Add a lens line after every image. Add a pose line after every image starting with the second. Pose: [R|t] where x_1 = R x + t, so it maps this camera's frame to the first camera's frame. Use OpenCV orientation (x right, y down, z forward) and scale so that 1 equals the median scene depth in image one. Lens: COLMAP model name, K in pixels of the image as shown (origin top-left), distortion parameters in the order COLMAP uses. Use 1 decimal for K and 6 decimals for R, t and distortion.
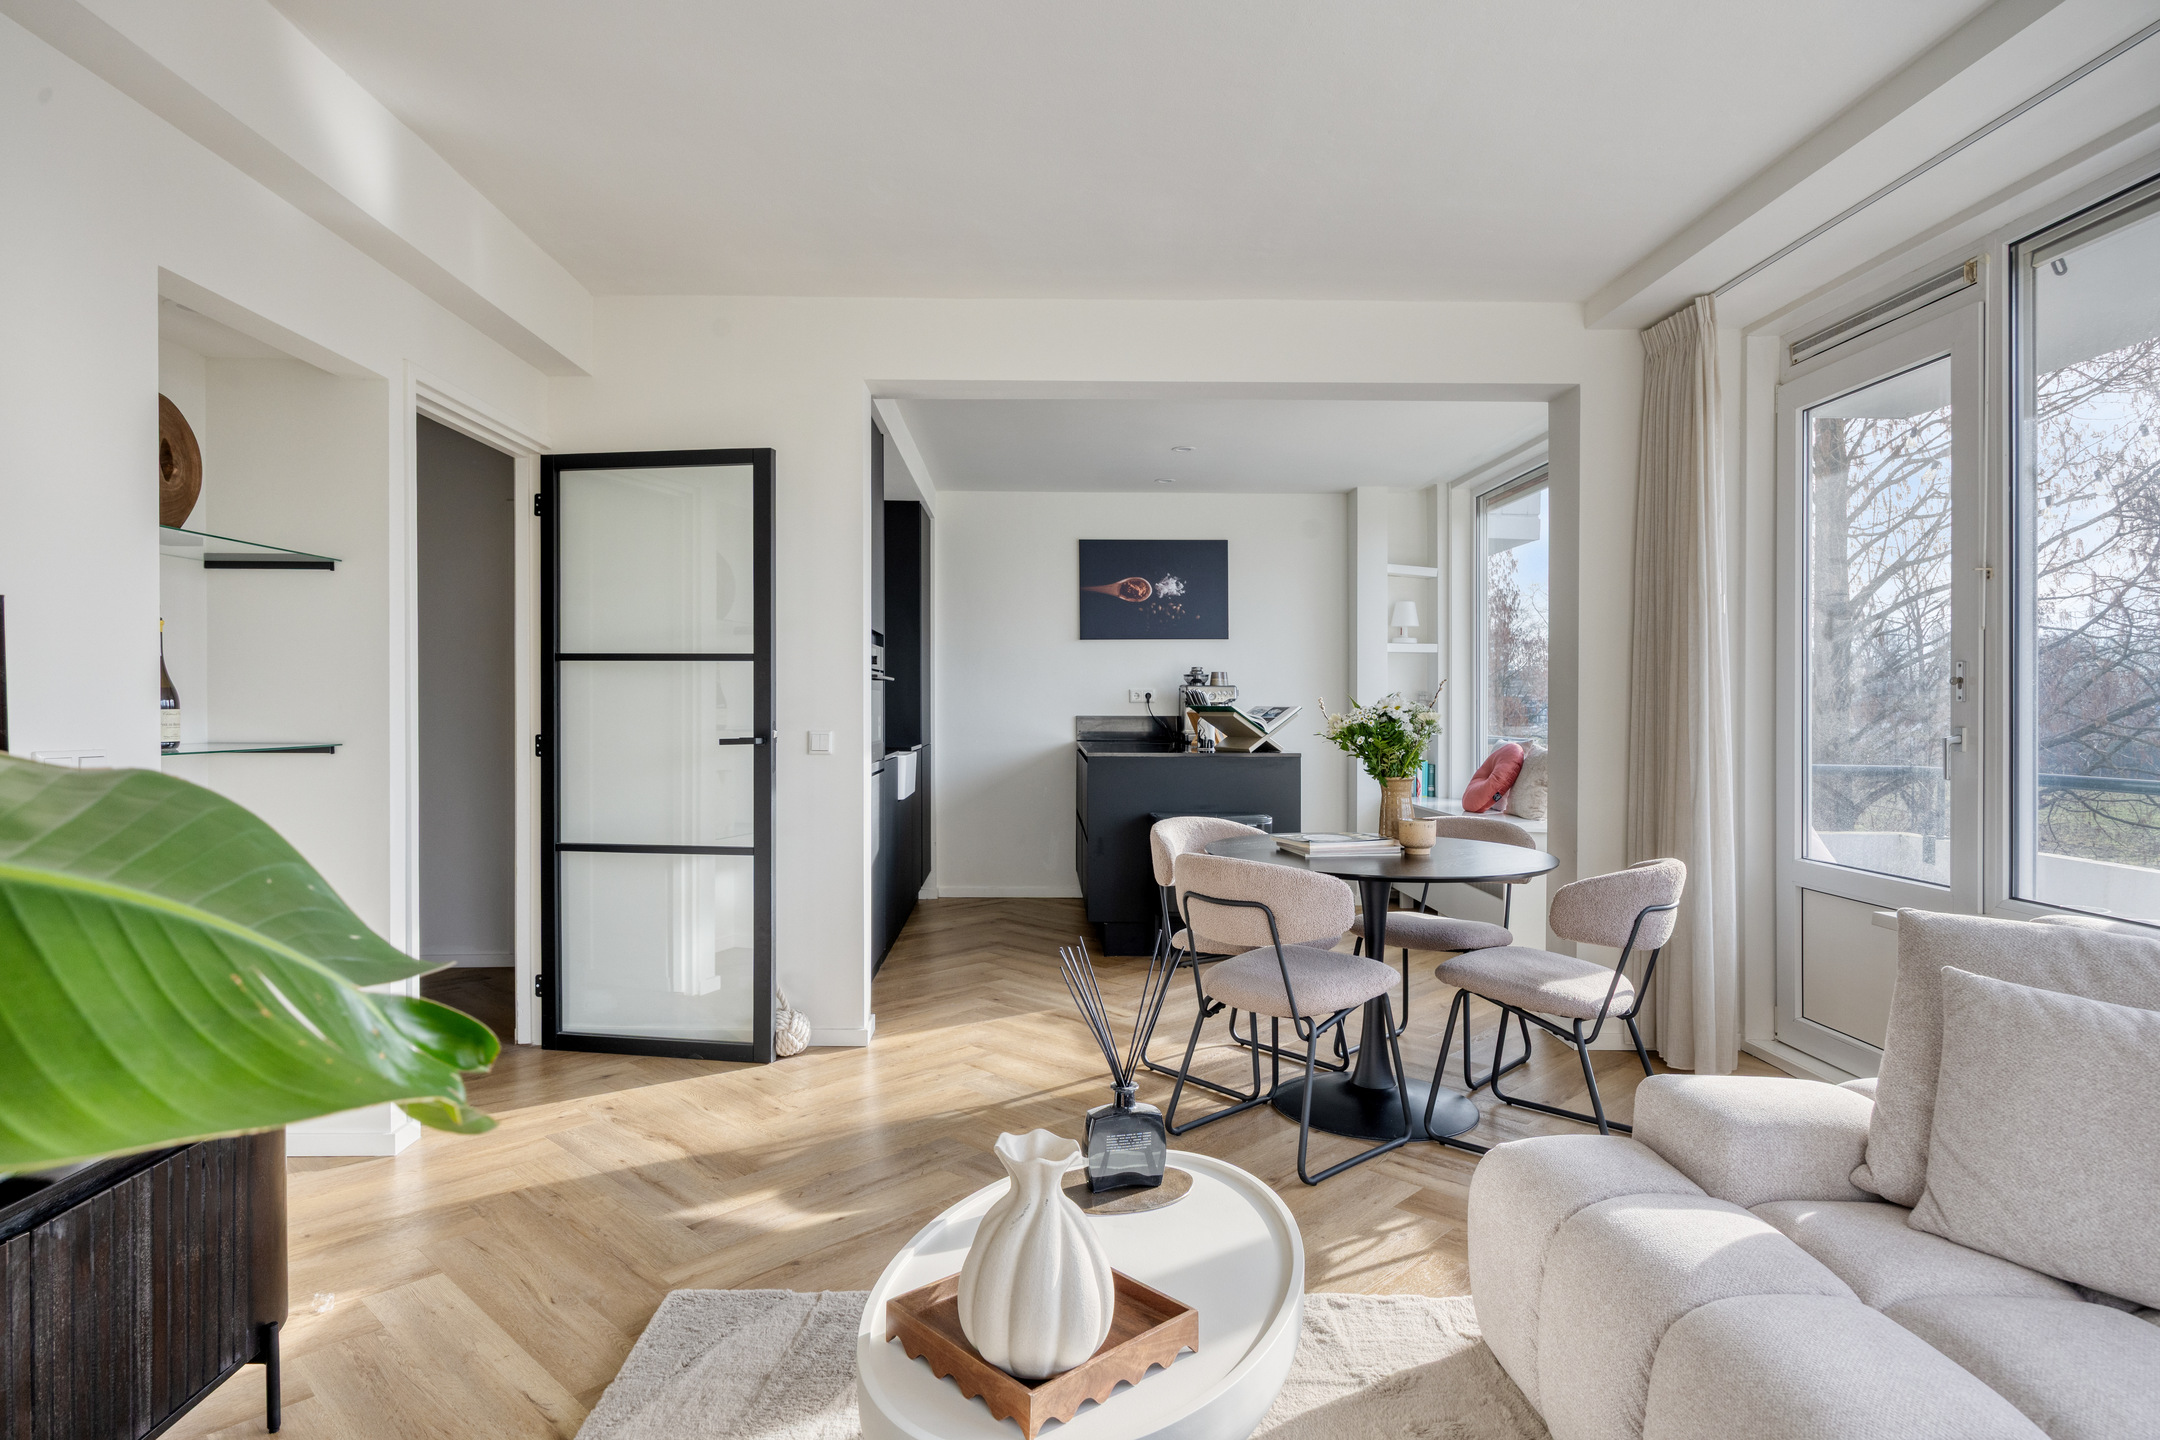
lens RADIAL K [[1191.4, 0, 1035.4], [0, 1191.4, 700.6], [0, 0, 1]] dist [0.002107, -0.005510]
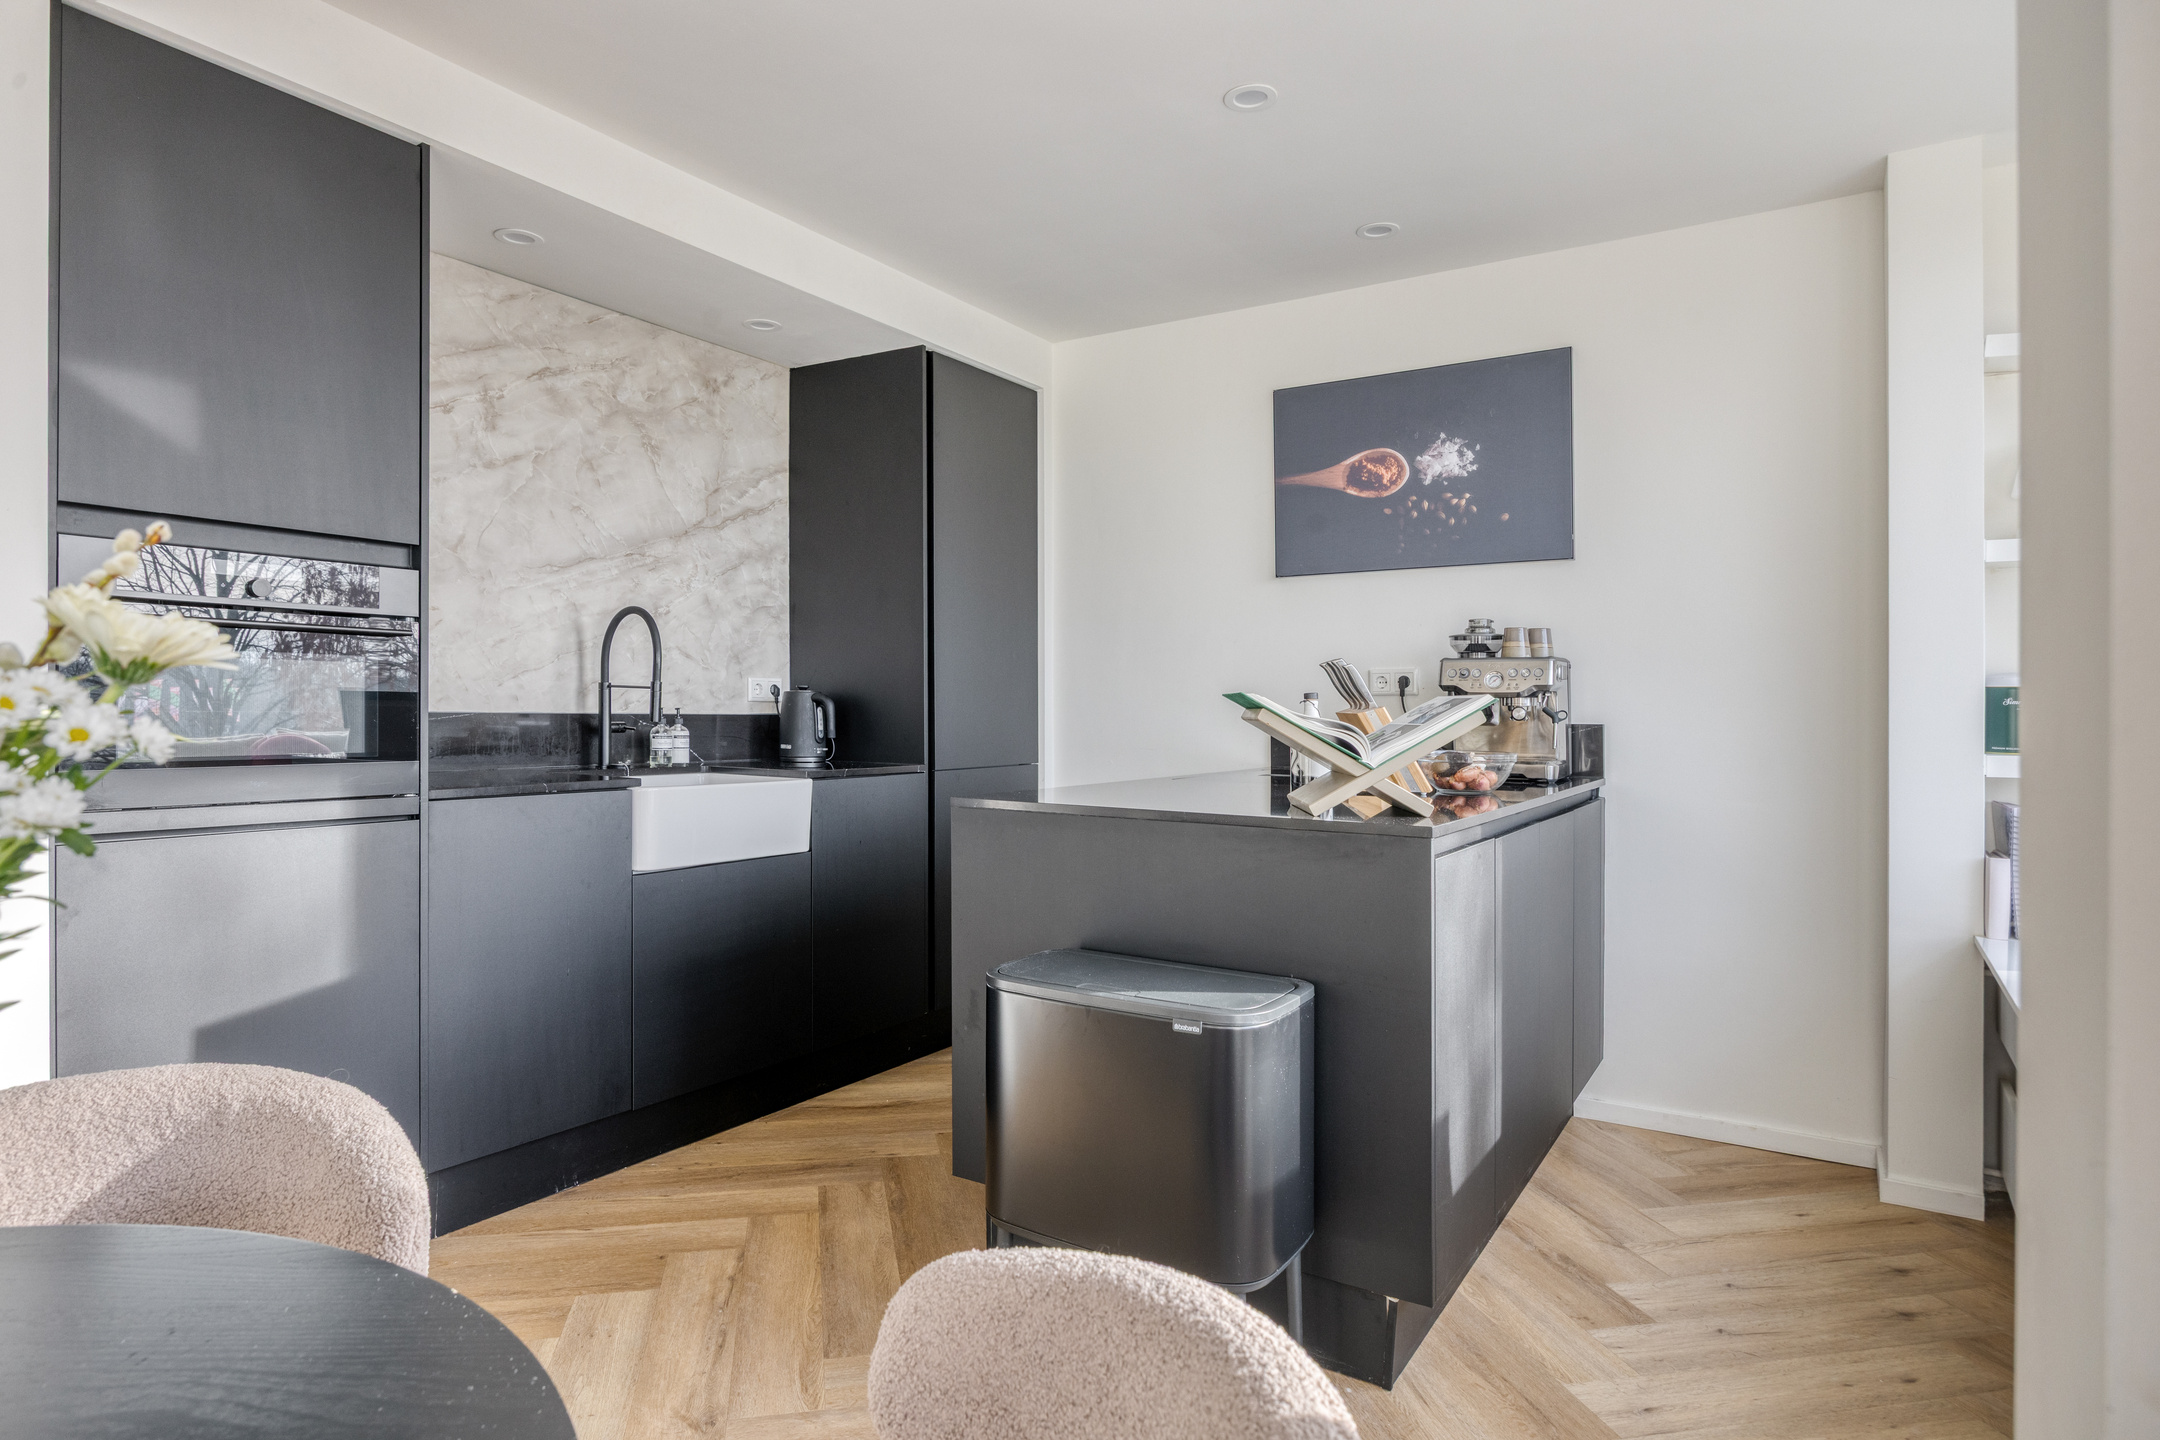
lens RADIAL K [[1191.4, 0, 1024.4], [0, 1191.4, 712.7], [0, 0, 1]] dist [0.002107, -0.005510]
pose [[0.823531, 0.010838, -0.567167, 0.252147], [-0.008005, 0.999940, 0.007484, 0.006895], [0.567214, -0.001623, 0.823569, 0.497593]]
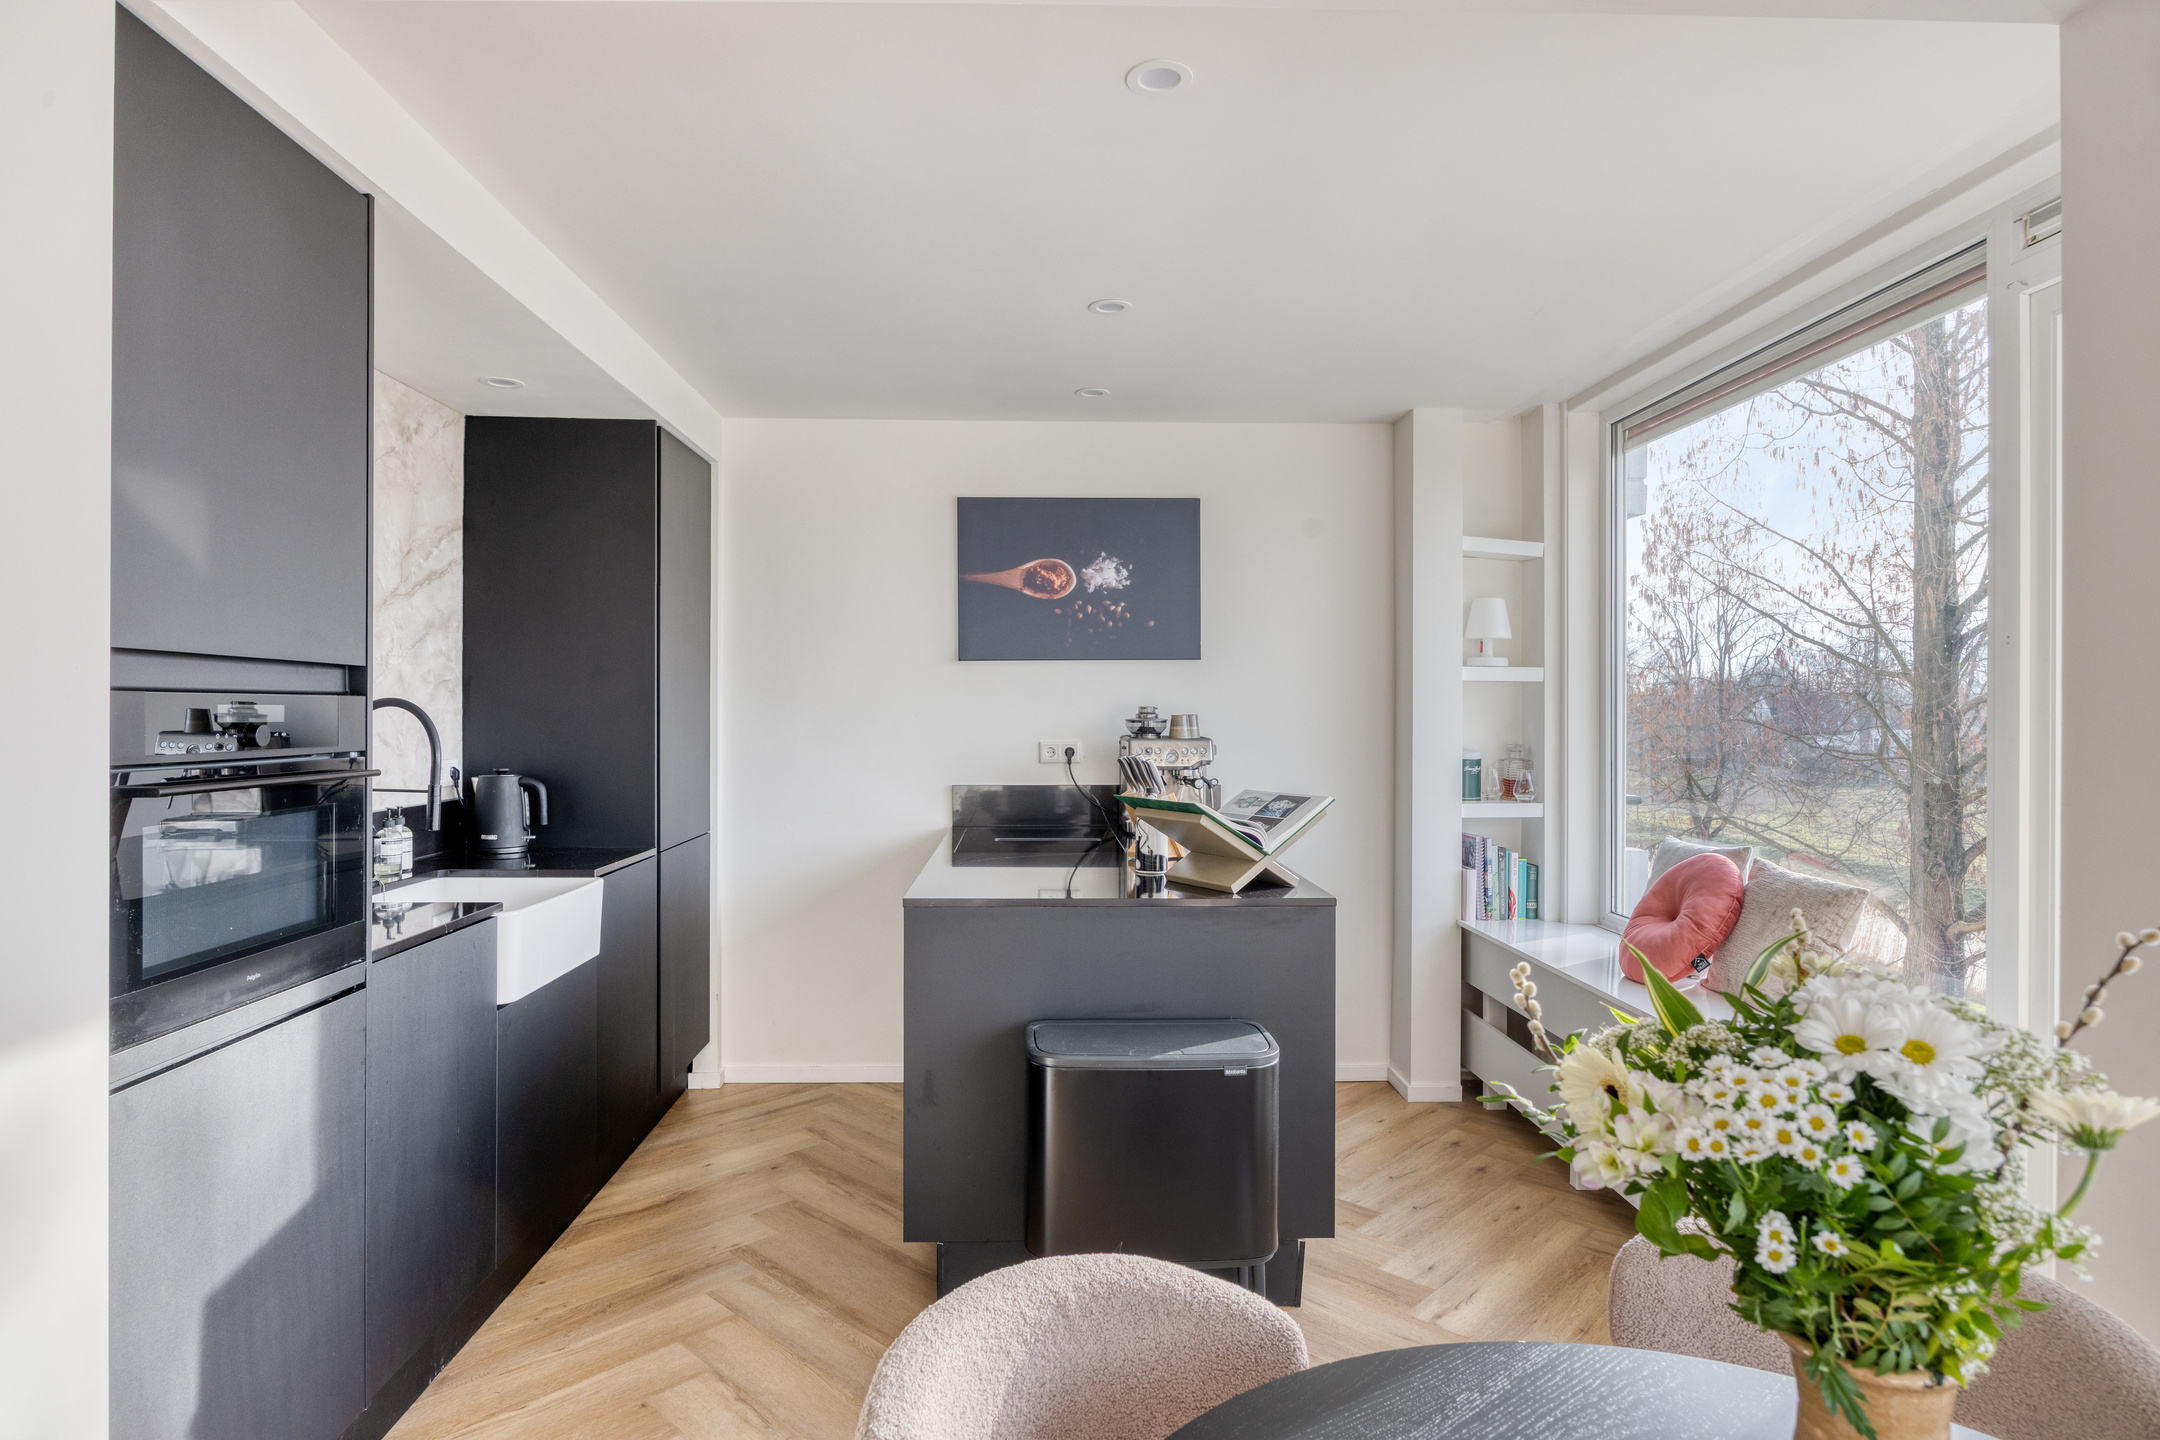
lens RADIAL K [[1191.4, 0, 1015.0], [0, 1191.4, 716.9], [0, 0, 1]] dist [0.002107, -0.005510]
pose [[0.999976, -0.000268, -0.006928, 0.071434], [0.000335, 0.999954, 0.009579, -0.028229], [0.006925, -0.009581, 0.999930, 0.388932]]
